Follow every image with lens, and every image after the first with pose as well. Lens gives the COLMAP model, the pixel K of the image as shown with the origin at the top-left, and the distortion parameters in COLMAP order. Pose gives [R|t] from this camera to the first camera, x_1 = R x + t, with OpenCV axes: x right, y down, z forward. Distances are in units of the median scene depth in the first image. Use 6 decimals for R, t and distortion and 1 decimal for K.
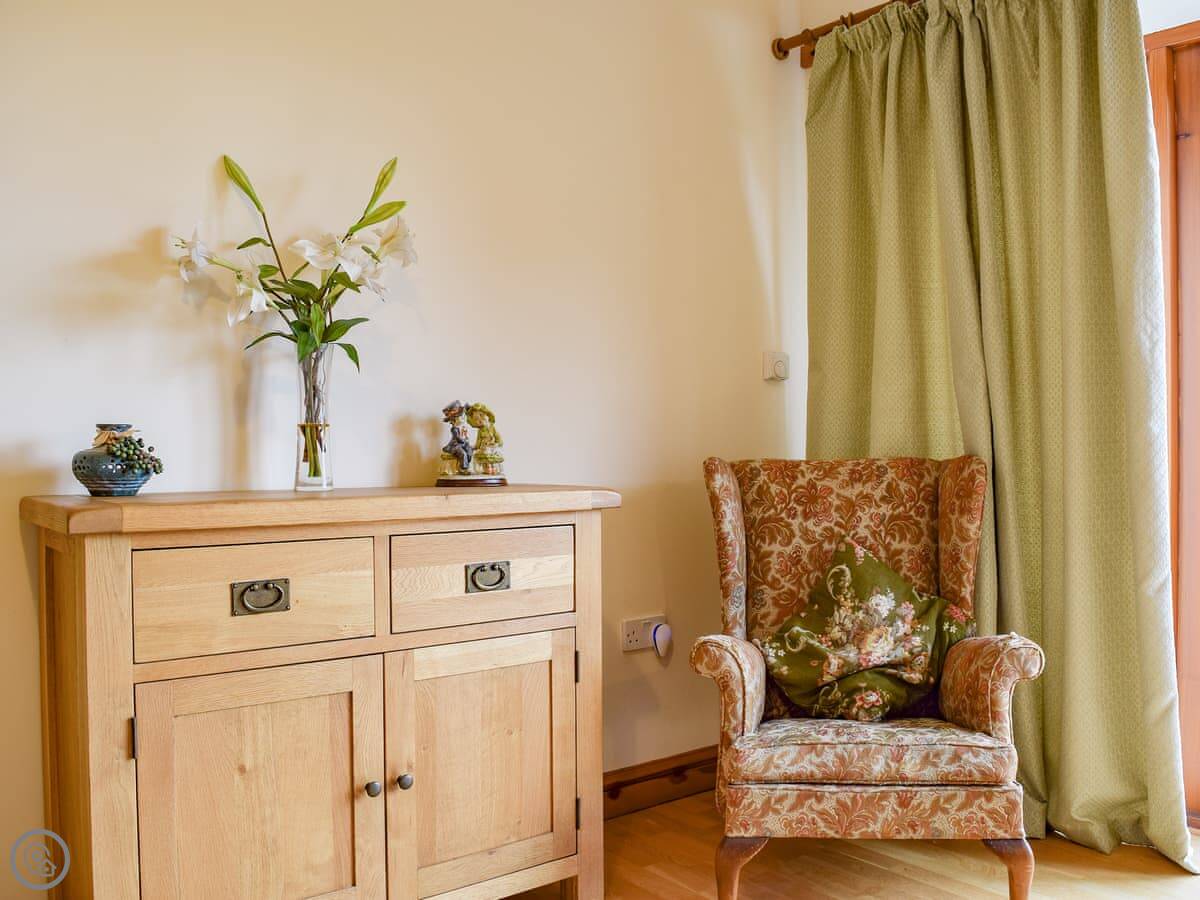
lens RADIAL K [[1076.5, 0, 599.0], [0, 1076.5, 443.6], [0, 0, 1]] dist [-0.109966, 0.038342]
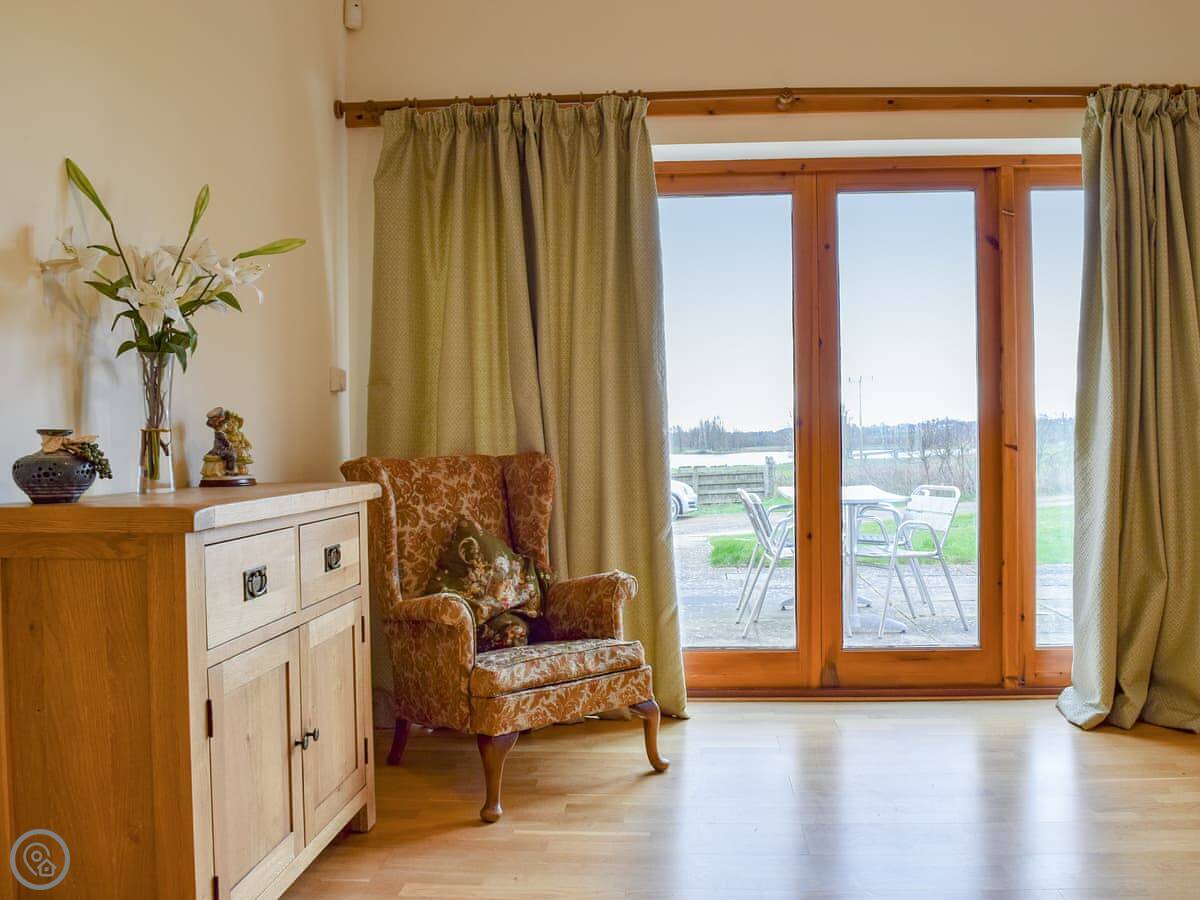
lens RADIAL K [[1076.5, 0, 609.9], [0, 1076.5, 451.0], [0, 0, 1]] dist [-0.109966, 0.038342]
pose [[0.693368, -0.014168, 0.720444, -0.628120], [0.013288, 0.999888, 0.006875, 0.001463], [-0.720461, 0.004806, 0.693479, -0.037633]]
